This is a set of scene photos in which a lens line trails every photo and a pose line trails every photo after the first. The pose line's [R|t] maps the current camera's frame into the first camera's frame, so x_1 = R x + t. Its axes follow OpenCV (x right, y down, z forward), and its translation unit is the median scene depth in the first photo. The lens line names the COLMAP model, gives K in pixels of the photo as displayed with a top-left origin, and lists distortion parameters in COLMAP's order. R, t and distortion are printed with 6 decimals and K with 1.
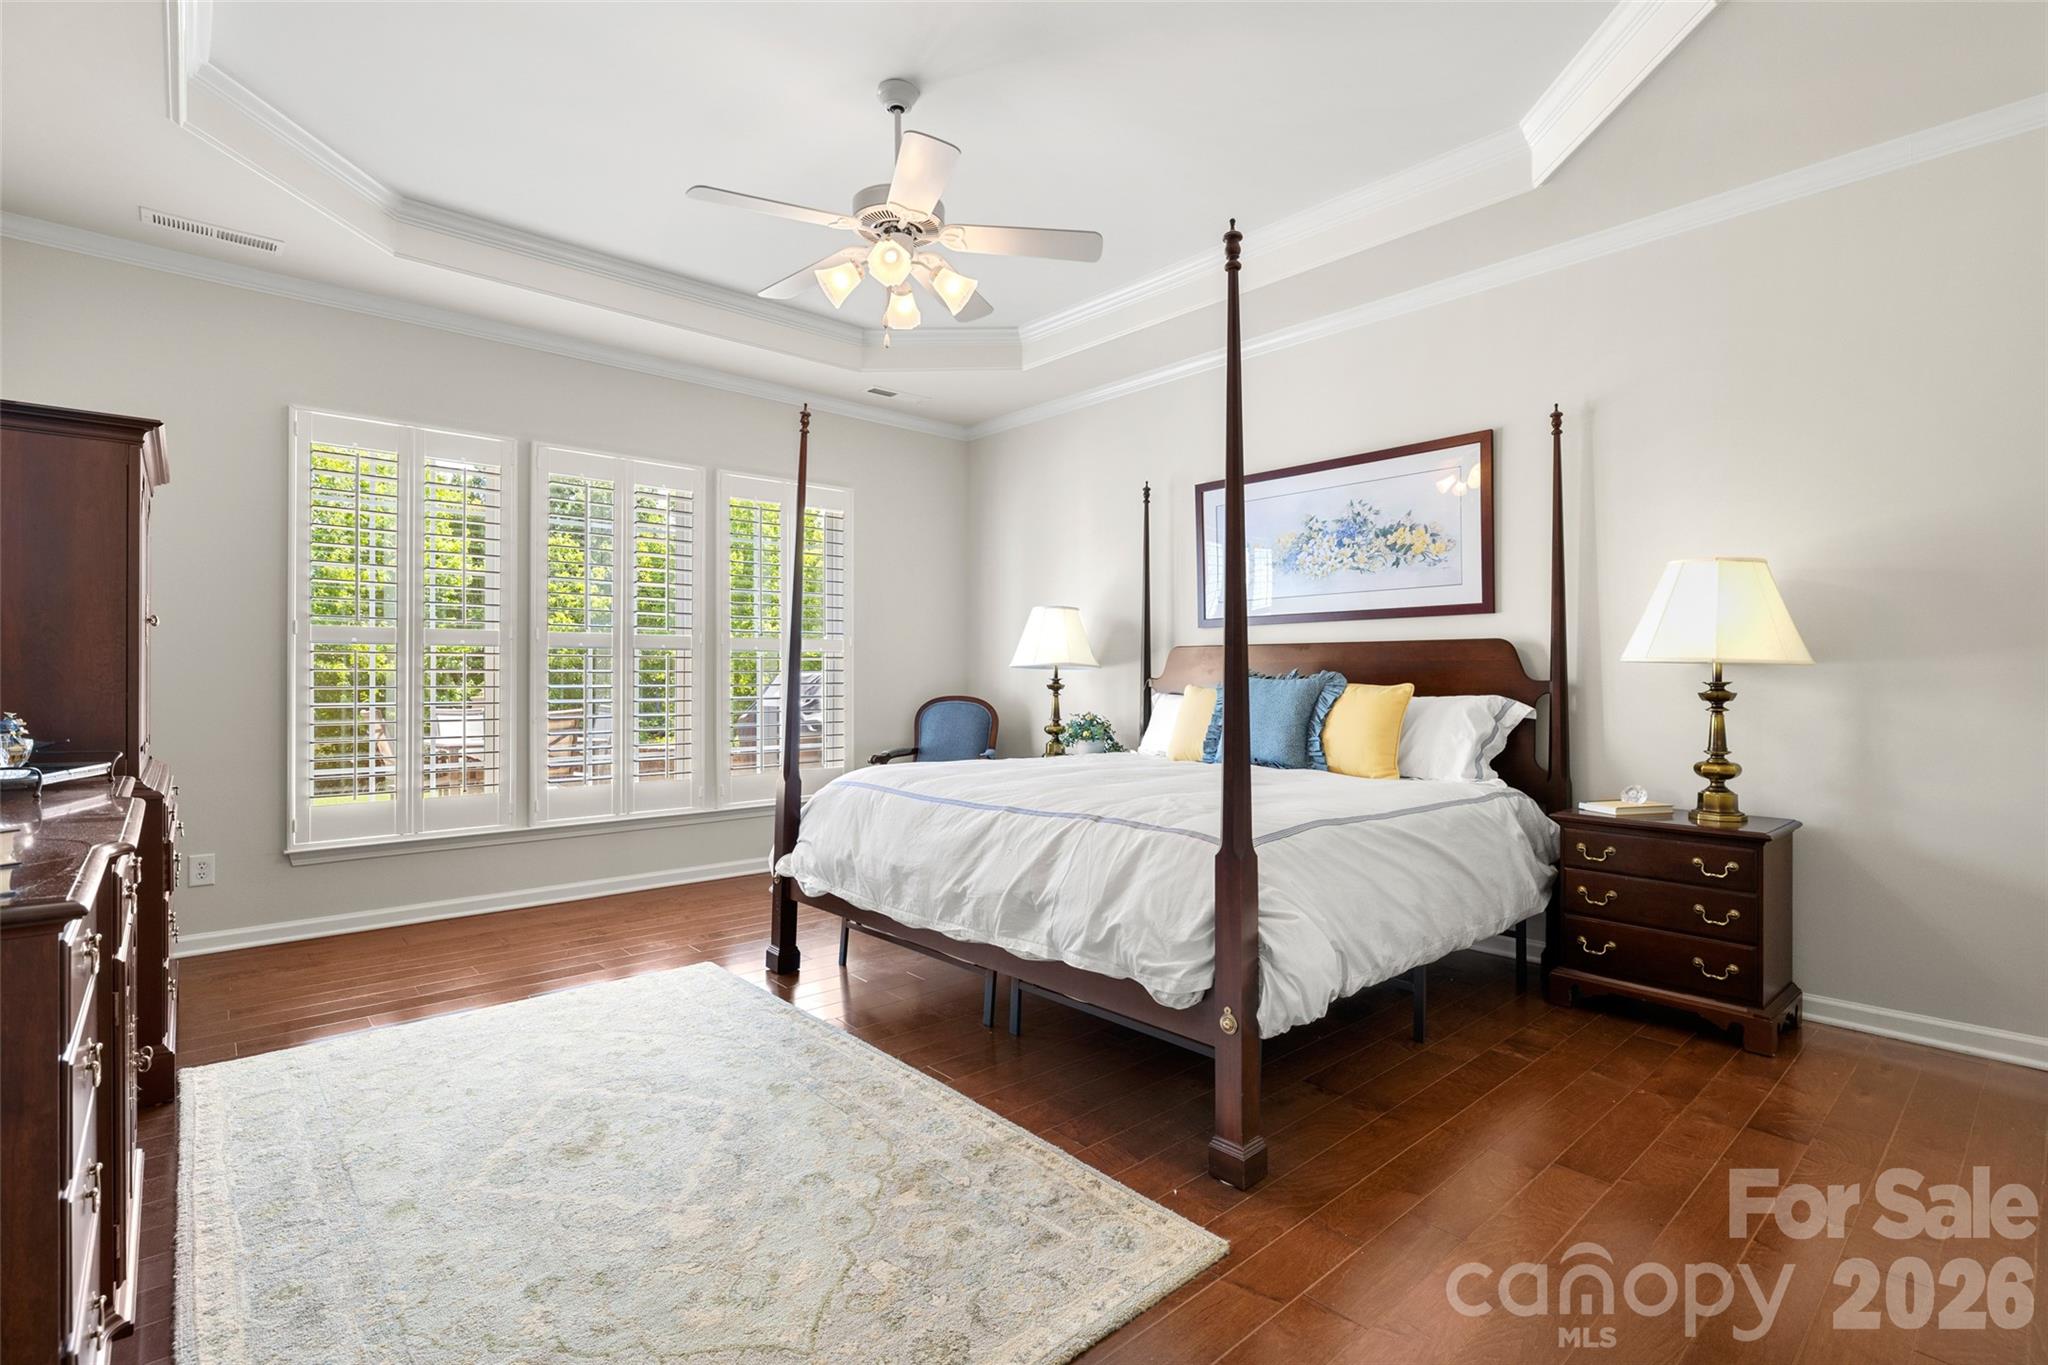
lens RADIAL K [[981.9, 0, 1034.3], [0, 981.9, 673.9], [0, 0, 1]] dist [-0.009869, 0.003779]
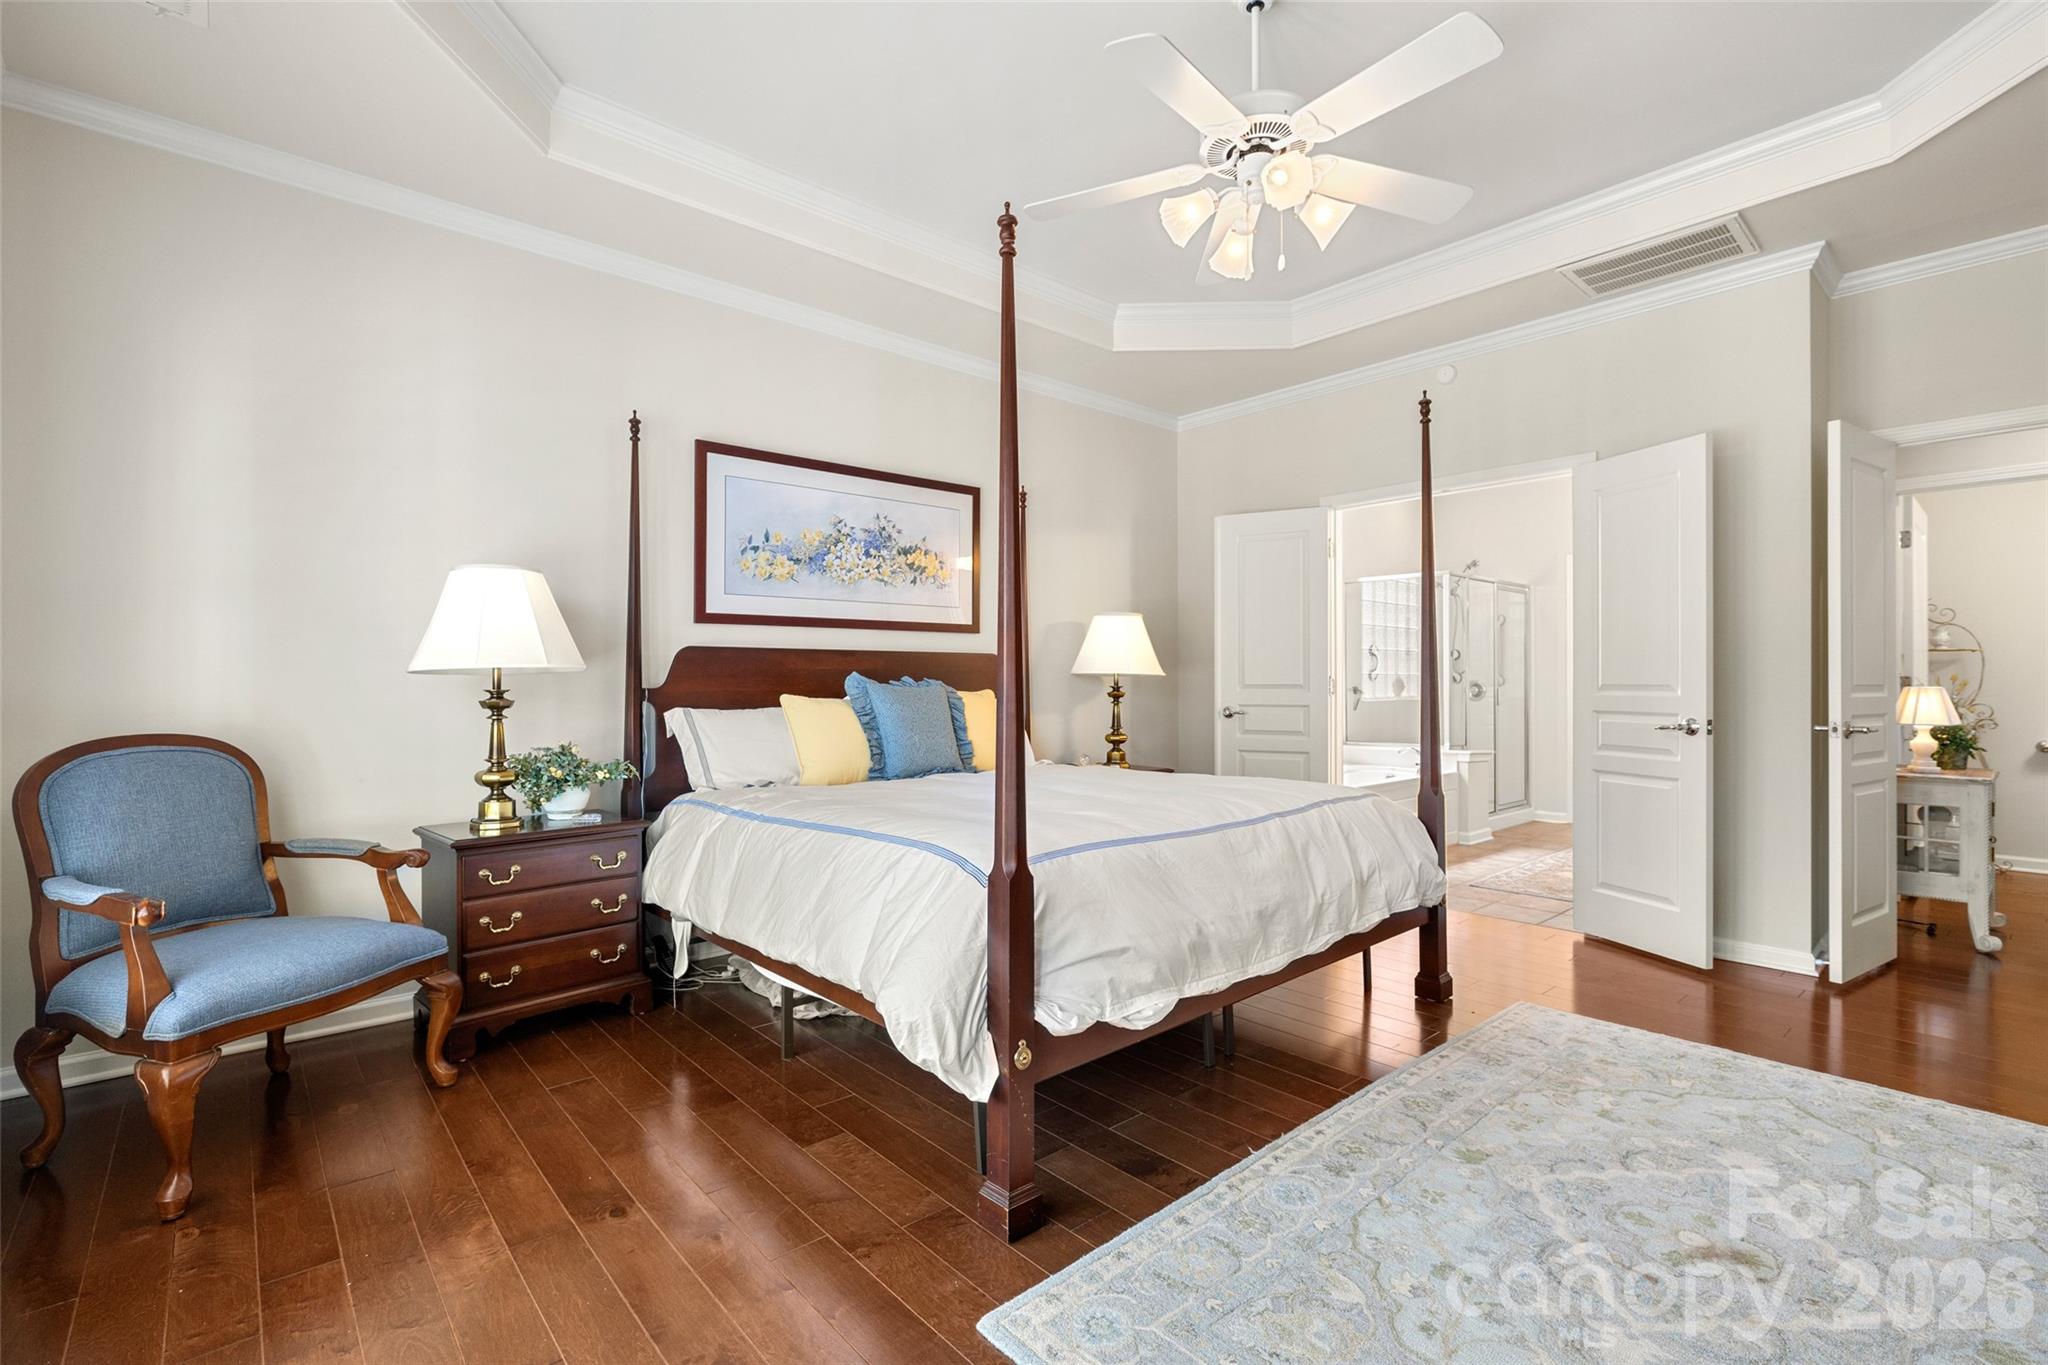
lens RADIAL K [[915.5, 0, 1041.1], [0, 915.5, 688.0], [0, 0, 1]] dist [-0.006880, -0.002049]
pose [[-0.003201, -0.006285, 0.999975, -0.666308], [0.002517, 0.999977, 0.006294, 0.000909], [-0.999992, 0.002537, -0.003185, 0.863430]]
